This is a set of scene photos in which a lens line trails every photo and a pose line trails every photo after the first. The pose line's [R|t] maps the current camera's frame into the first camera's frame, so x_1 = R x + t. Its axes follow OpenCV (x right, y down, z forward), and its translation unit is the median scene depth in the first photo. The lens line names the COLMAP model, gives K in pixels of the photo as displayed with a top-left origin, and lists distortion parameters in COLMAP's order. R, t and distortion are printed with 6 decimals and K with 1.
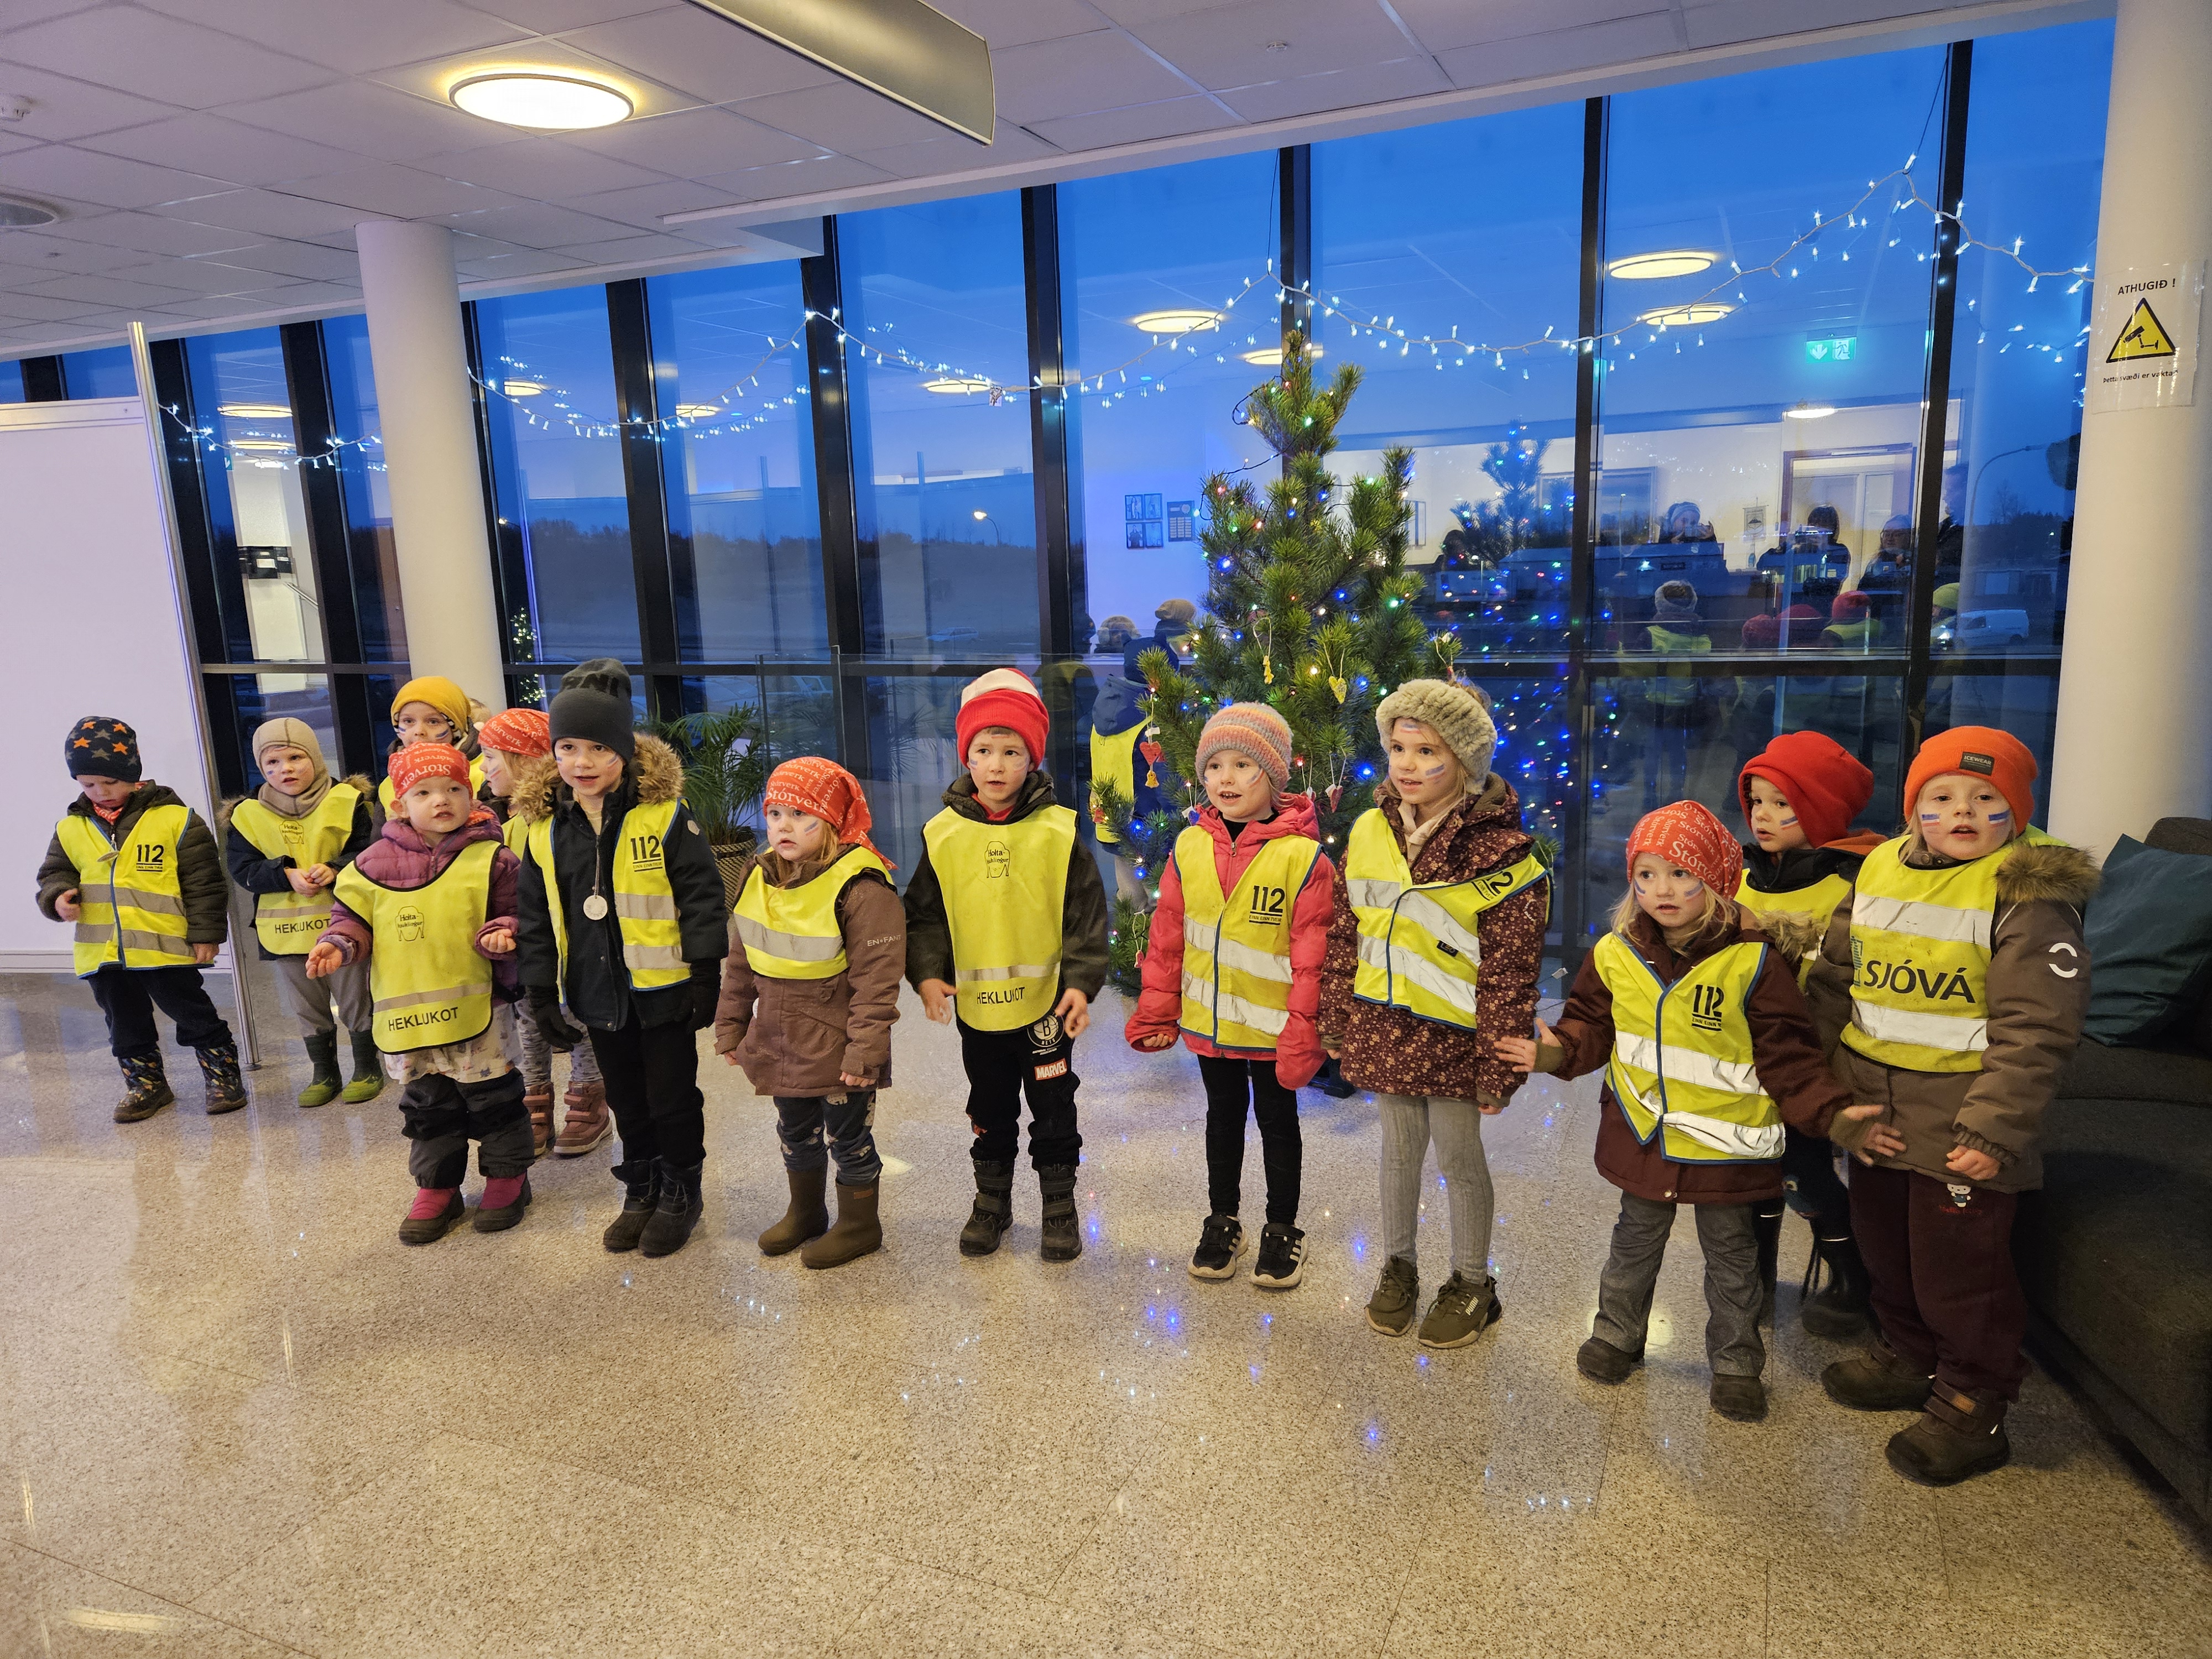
lens RADIAL K [[1478.8, 0, 1116.9], [0, 1478.8, 821.2], [0, 0, 1]] dist [0.062600, -0.046892]
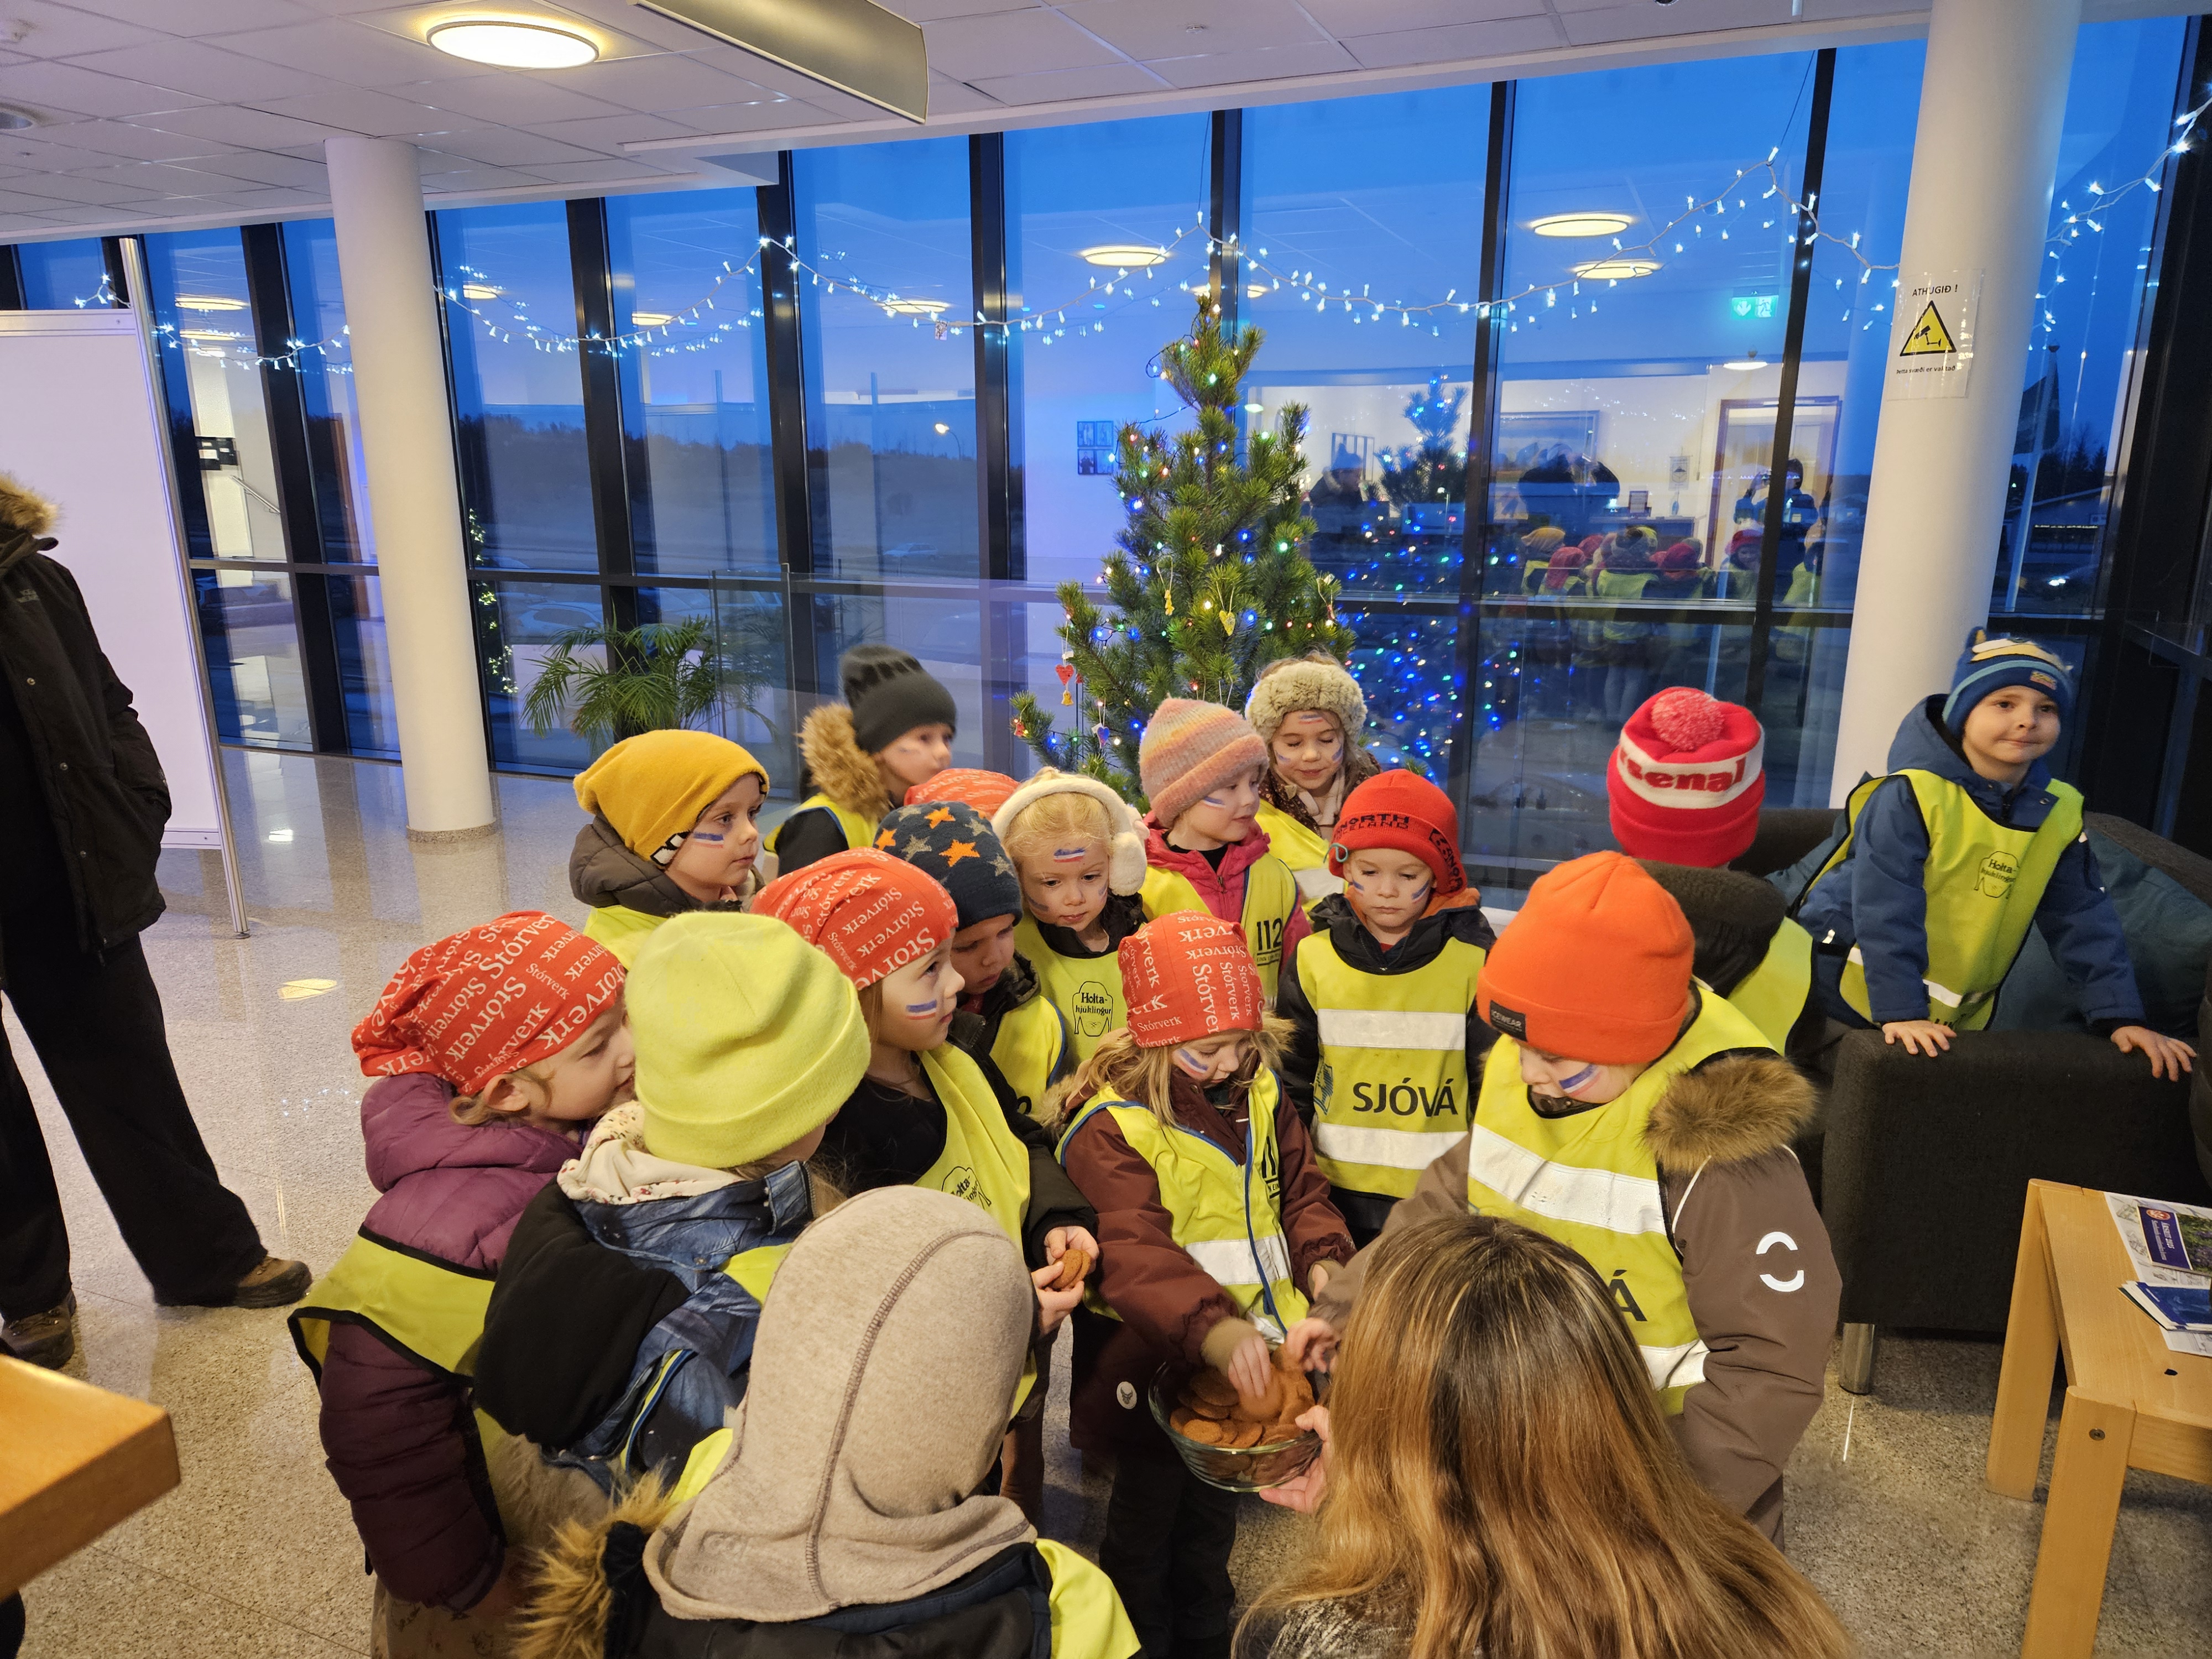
lens RADIAL K [[1483.5, 0, 1124.3], [0, 1483.5, 839.1], [0, 0, 1]] dist [0.059862, -0.046586]
pose [[0.999004, 0.027164, 0.035403, 0.024063], [-0.029312, 0.997668, 0.061644, 0.005917], [-0.033646, -0.062620, 0.997470, -0.097875]]
